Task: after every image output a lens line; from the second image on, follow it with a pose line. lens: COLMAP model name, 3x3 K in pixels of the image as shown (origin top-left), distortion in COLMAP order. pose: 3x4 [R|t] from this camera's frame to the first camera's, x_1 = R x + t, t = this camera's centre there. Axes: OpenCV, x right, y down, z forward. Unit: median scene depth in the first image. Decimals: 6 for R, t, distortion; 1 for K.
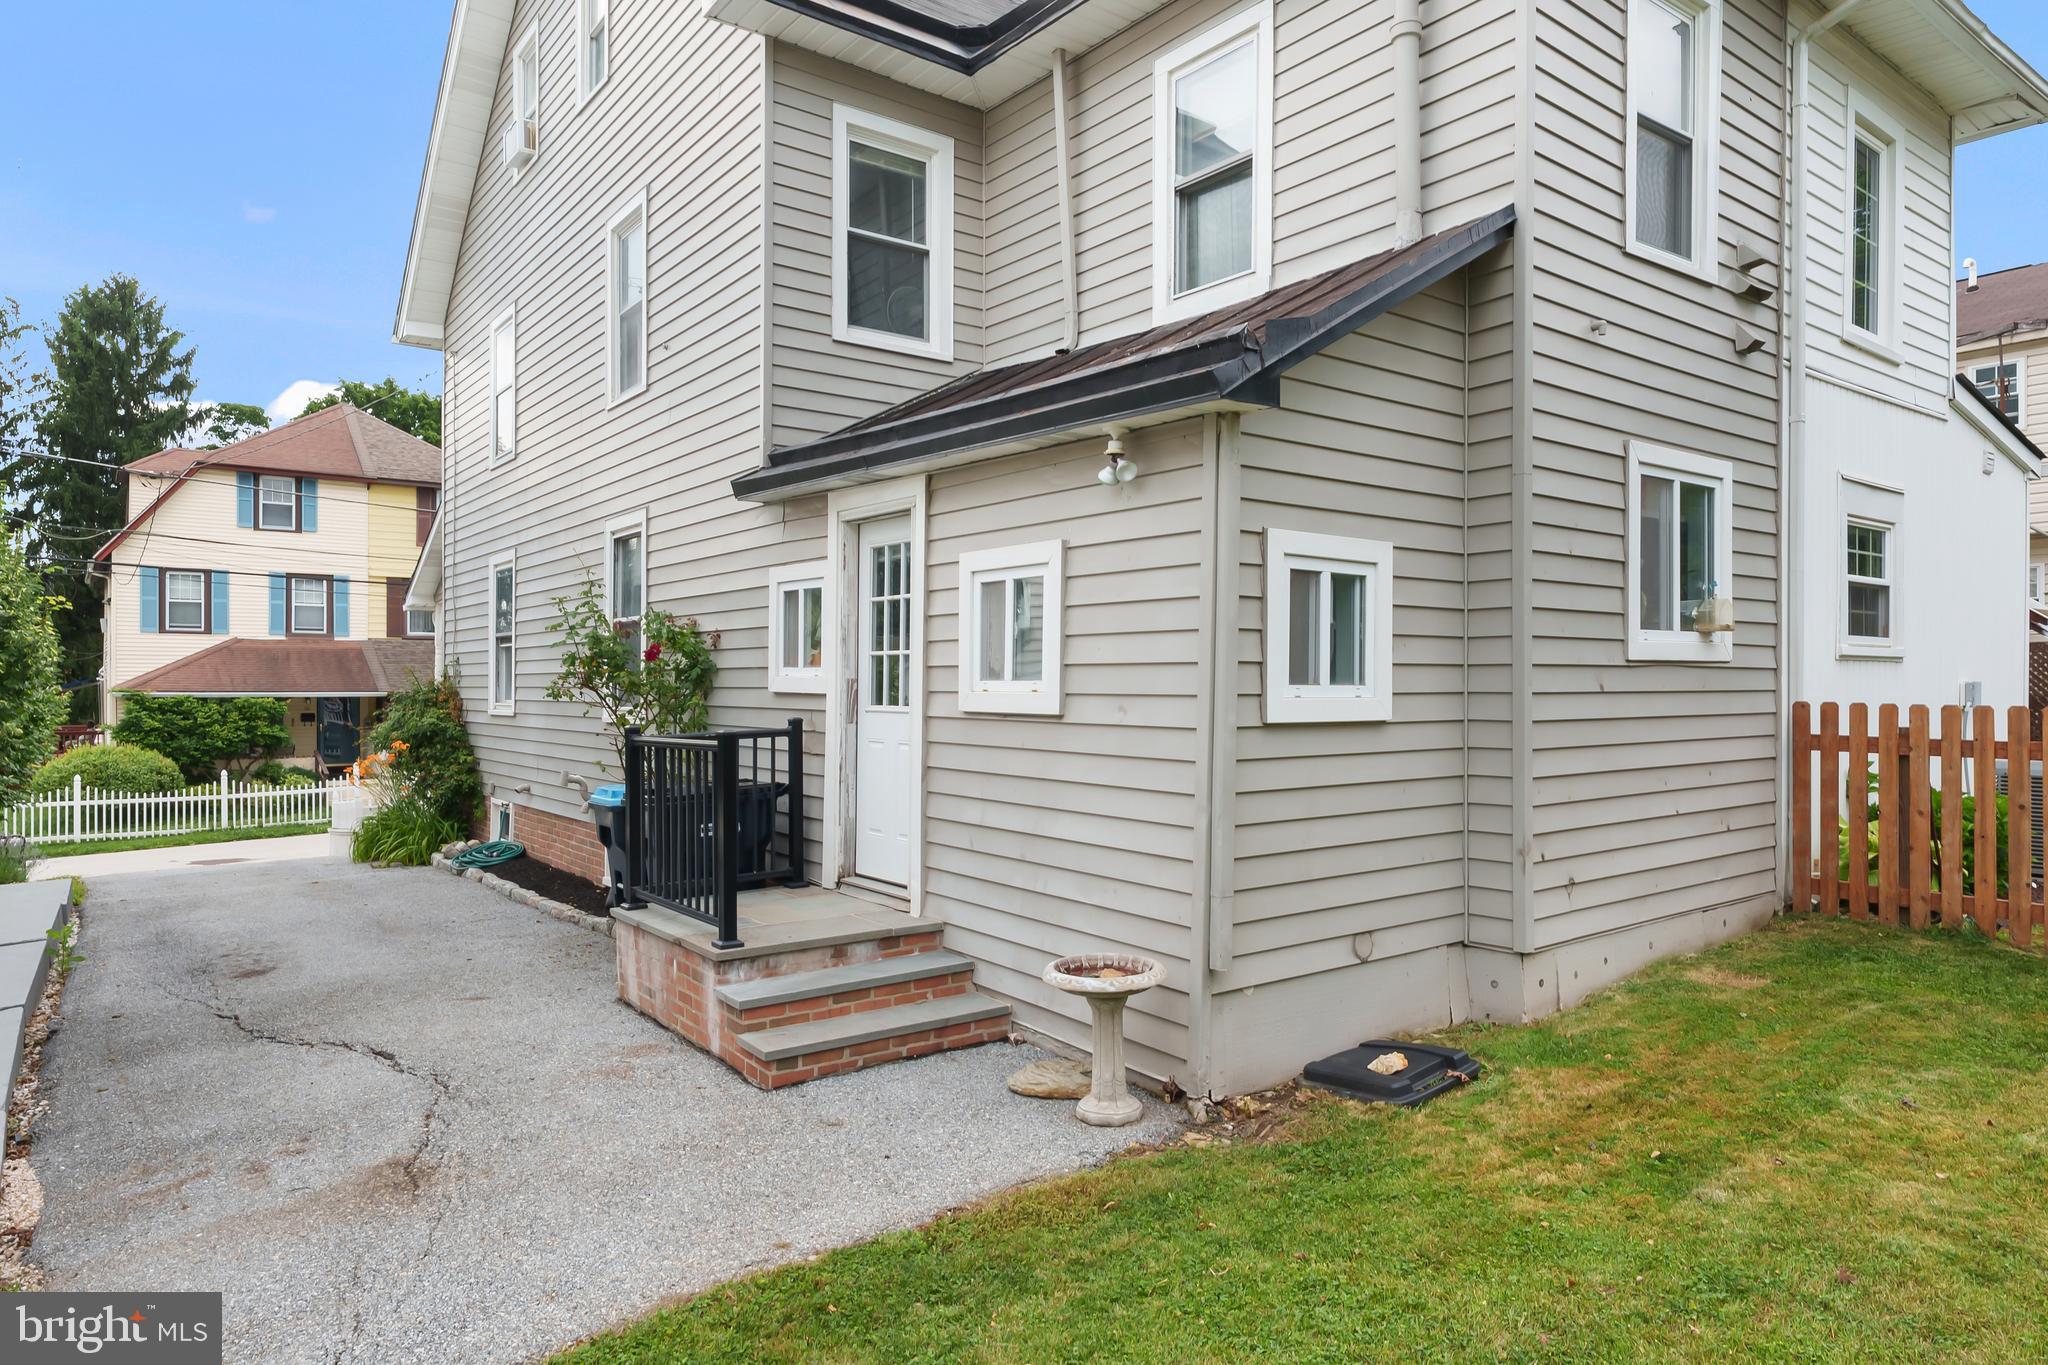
lens RADIAL K [[1265.5, 0, 1022.9], [0, 1265.5, 659.3], [0, 0, 1]] dist [-0.003707, 0.002642]
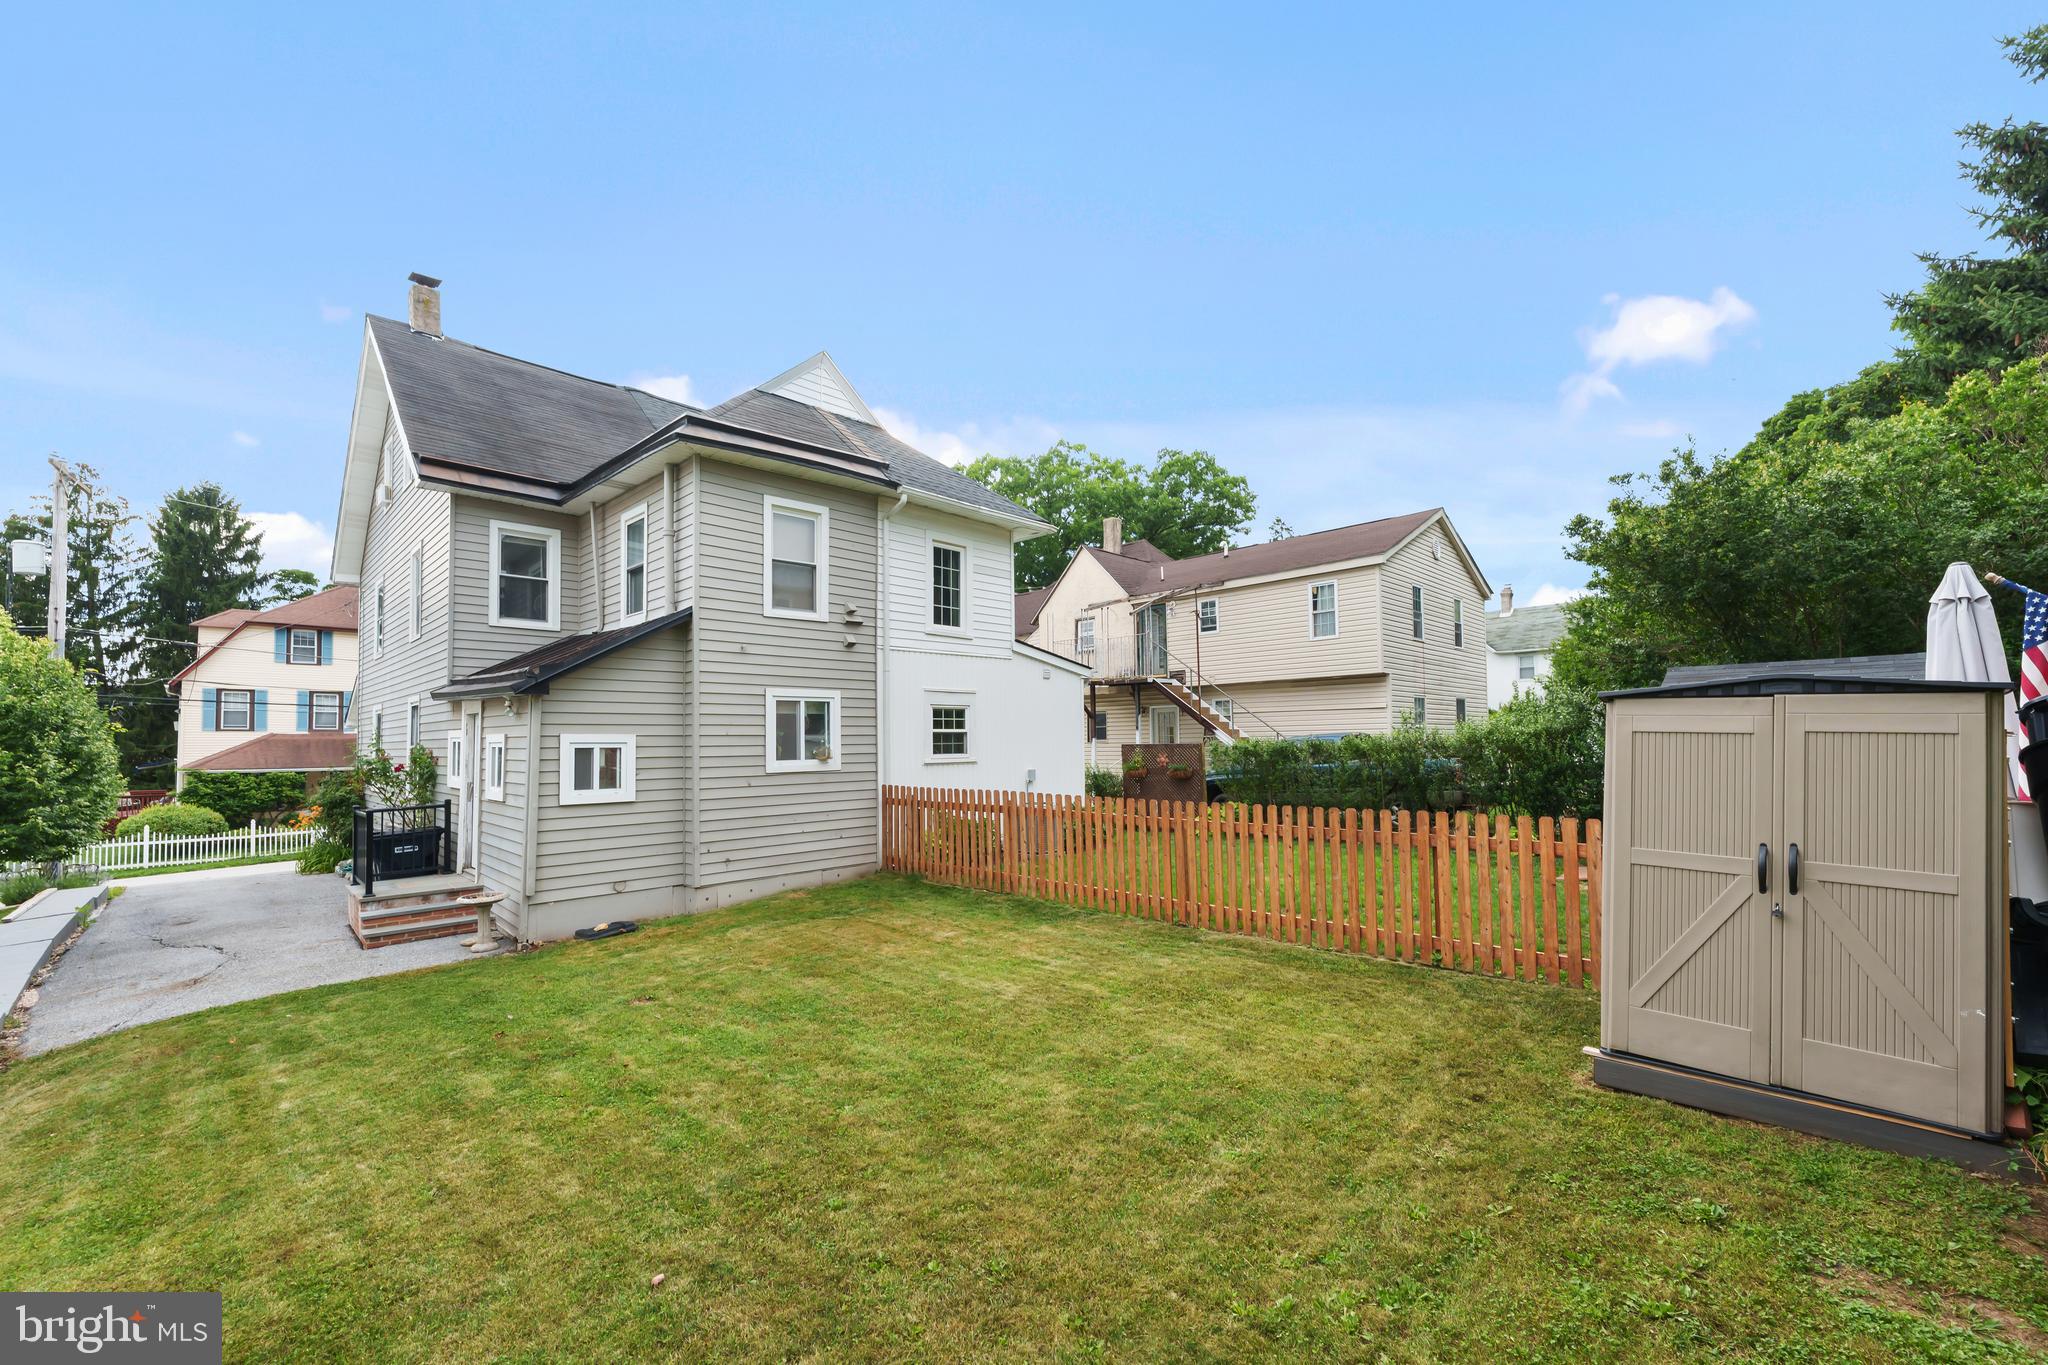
lens RADIAL K [[840.2, 0, 1022.2], [0, 840.2, 697.7], [0, 0, 1]] dist [-0.000731, -0.000363]
pose [[0.990383, -0.003679, 0.138302, 0.185238], [0.008456, 0.999387, -0.033967, -0.022168], [-0.138092, 0.034810, 0.989807, -0.188646]]
